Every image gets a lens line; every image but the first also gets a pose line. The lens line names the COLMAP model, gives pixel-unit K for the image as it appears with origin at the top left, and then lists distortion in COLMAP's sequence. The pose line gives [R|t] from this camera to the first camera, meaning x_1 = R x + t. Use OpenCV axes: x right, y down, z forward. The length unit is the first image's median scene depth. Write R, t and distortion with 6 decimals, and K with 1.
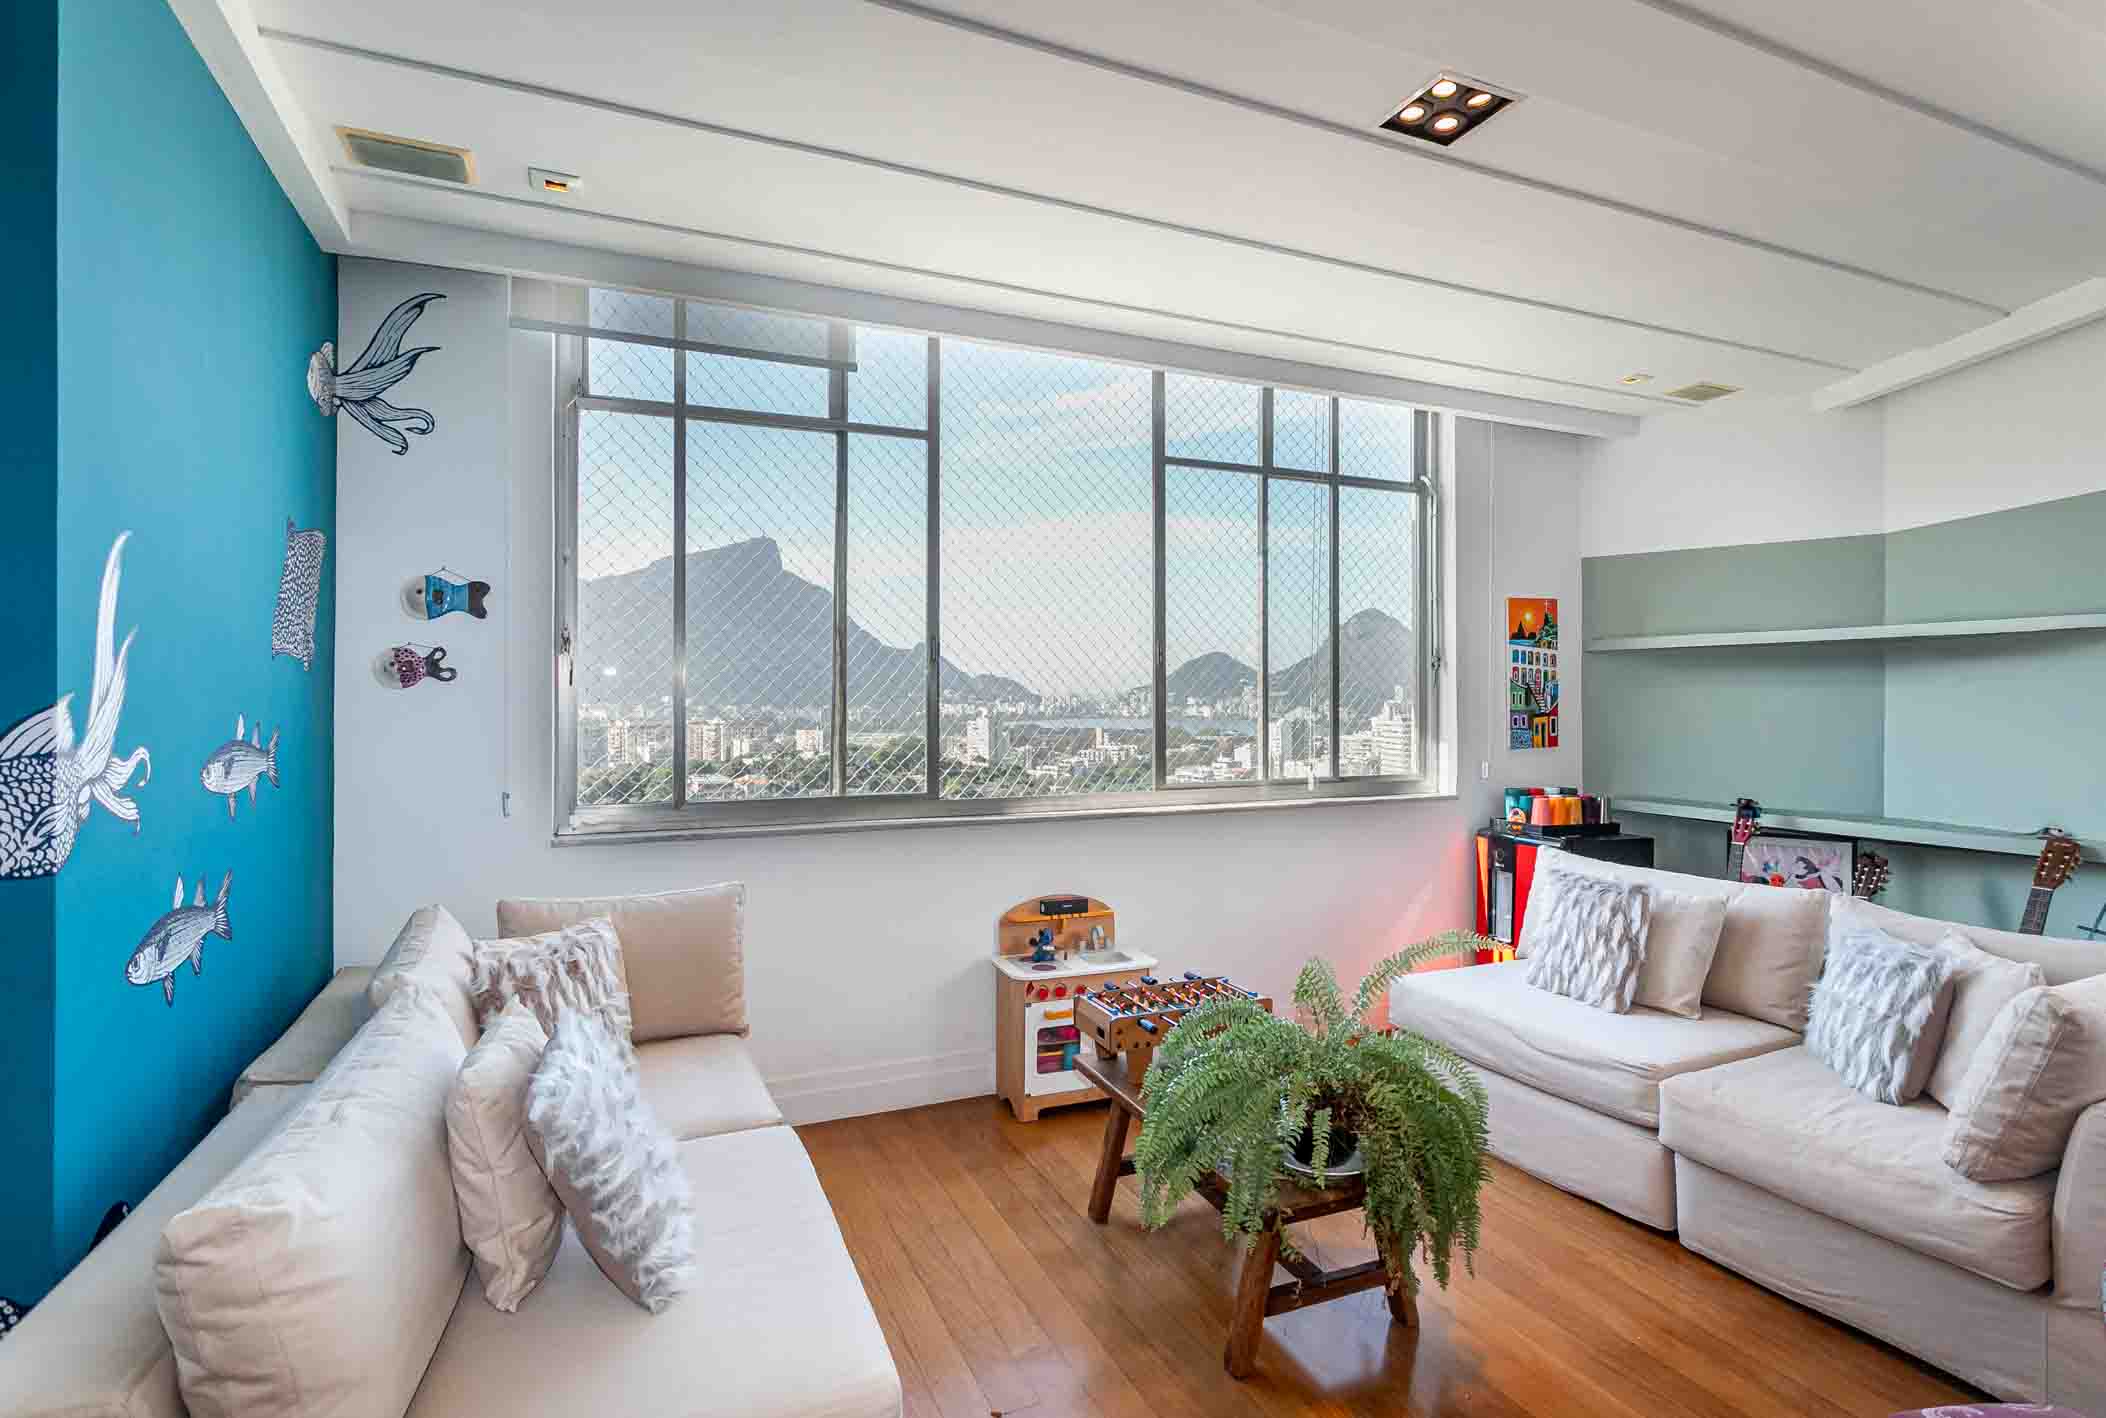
lens RADIAL K [[1044.9, 0, 1064.9], [0, 1044.9, 692.5], [0, 0, 1]] dist [0.004388, 0.000461]
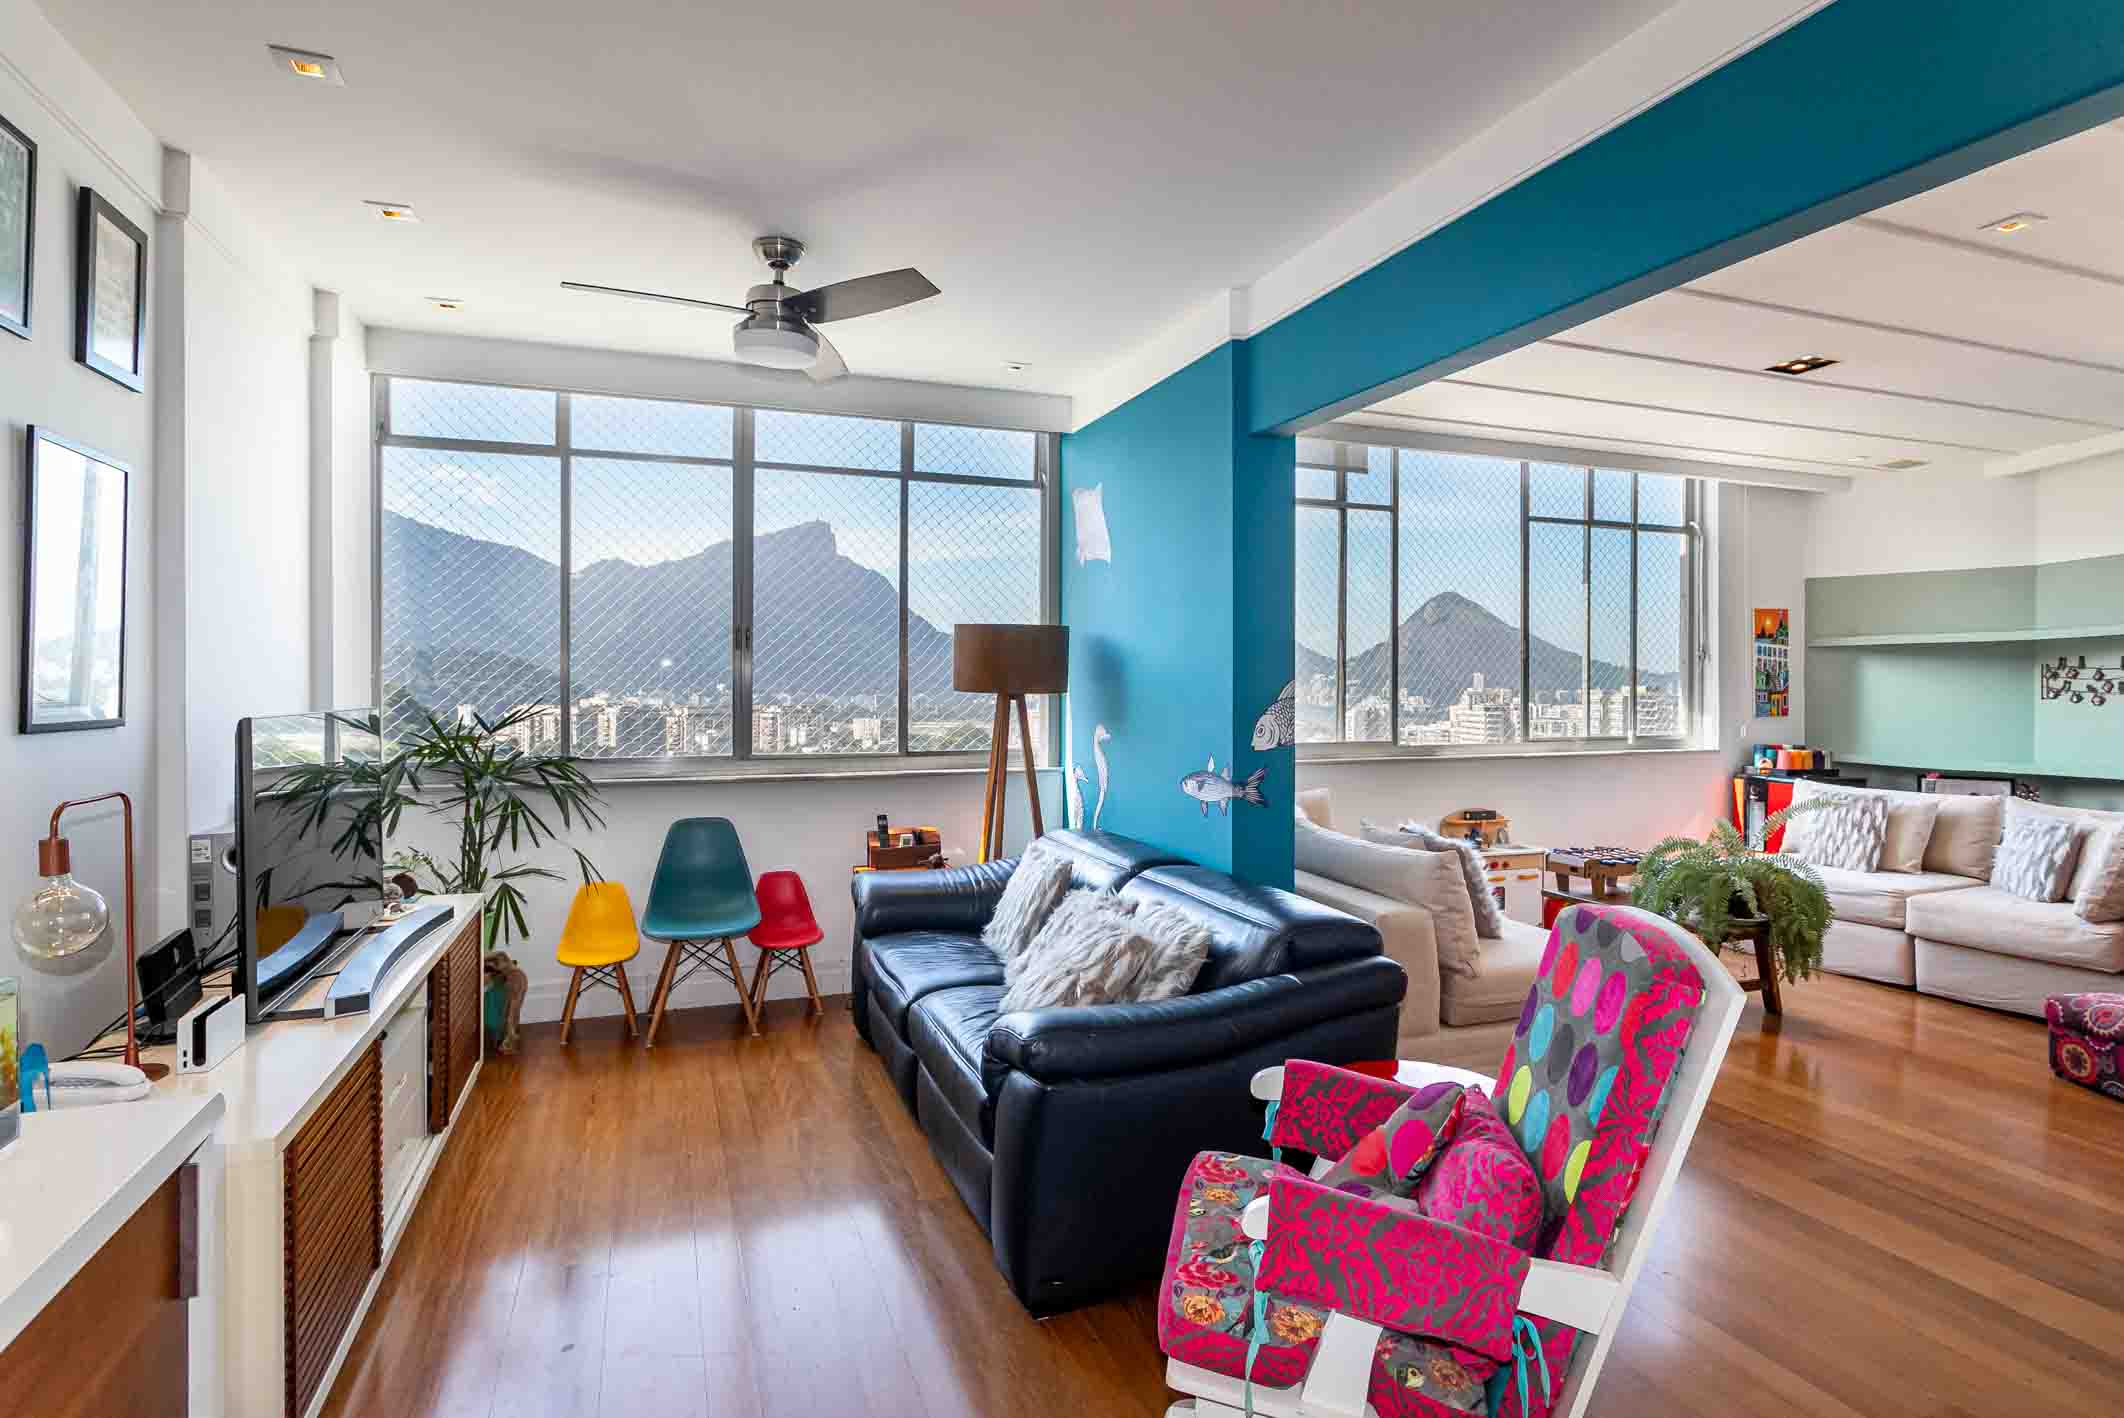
lens RADIAL K [[1083.1, 0, 1078.1], [0, 1083.1, 687.4], [0, 0, 1]] dist [-0.004393, 0.002443]
pose [[0.998781, 0.000682, -0.049354, -0.601820], [-0.000354, 0.999978, 0.006652, 0.007331], [0.049357, -0.006626, 0.998759, -0.721266]]
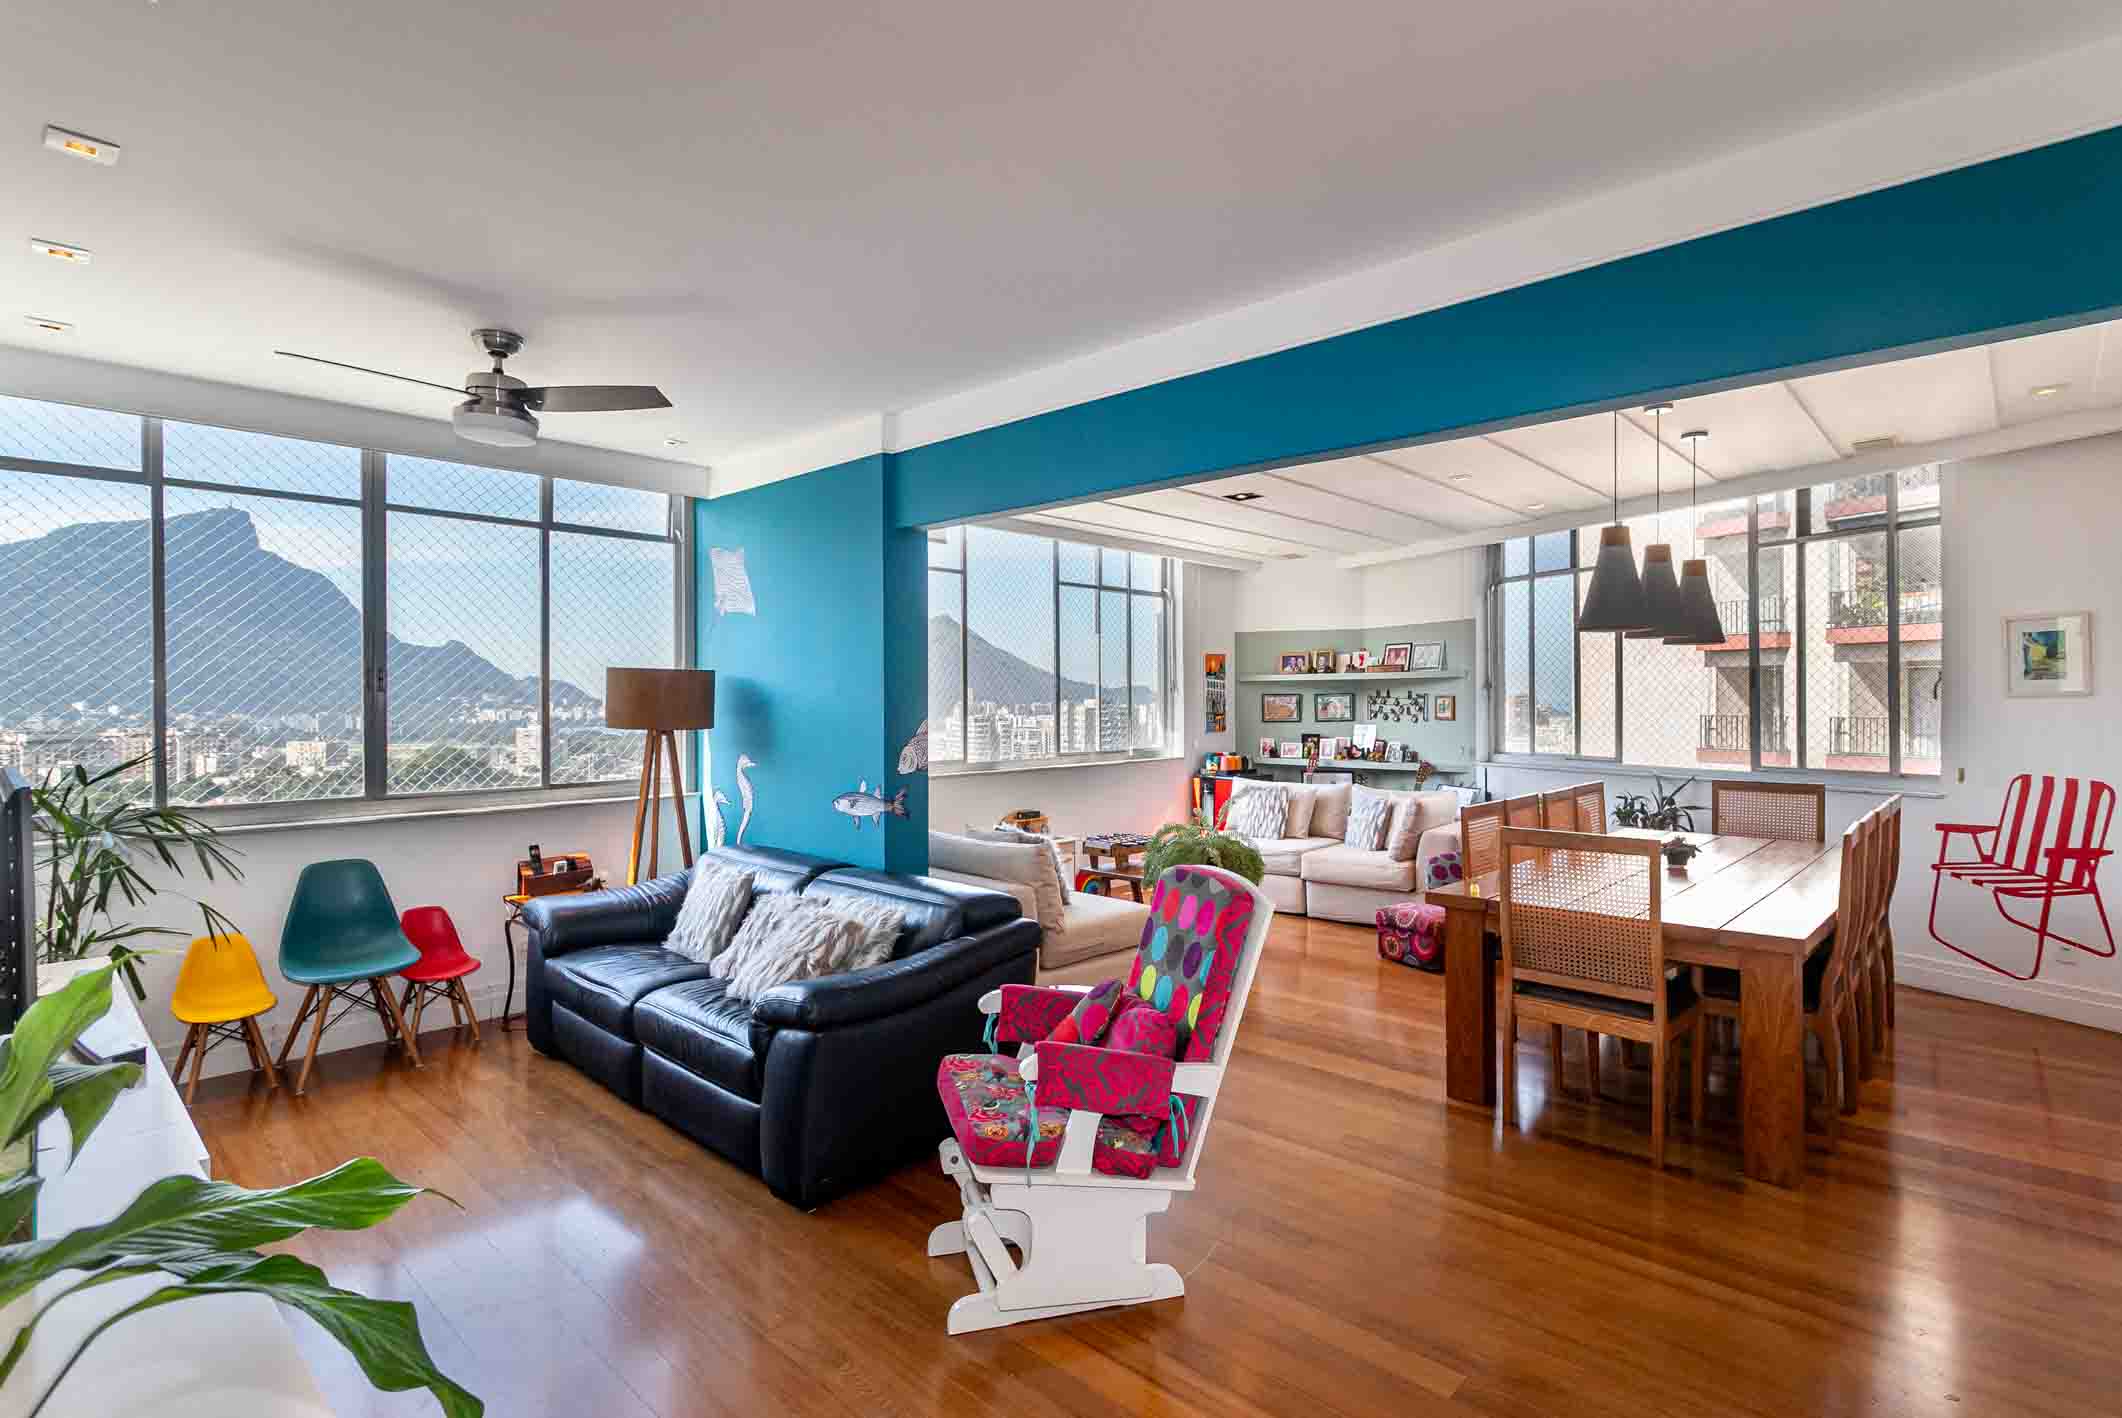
lens RADIAL K [[1016.1, 0, 1062.5], [0, 1016.1, 702.3], [0, 0, 1]] dist [0.003497, 0.001017]
pose [[0.922493, -0.005762, 0.385970, -0.798182], [0.003147, 0.999968, 0.007407, -0.025078], [-0.386000, -0.005618, 0.922482, -0.921868]]
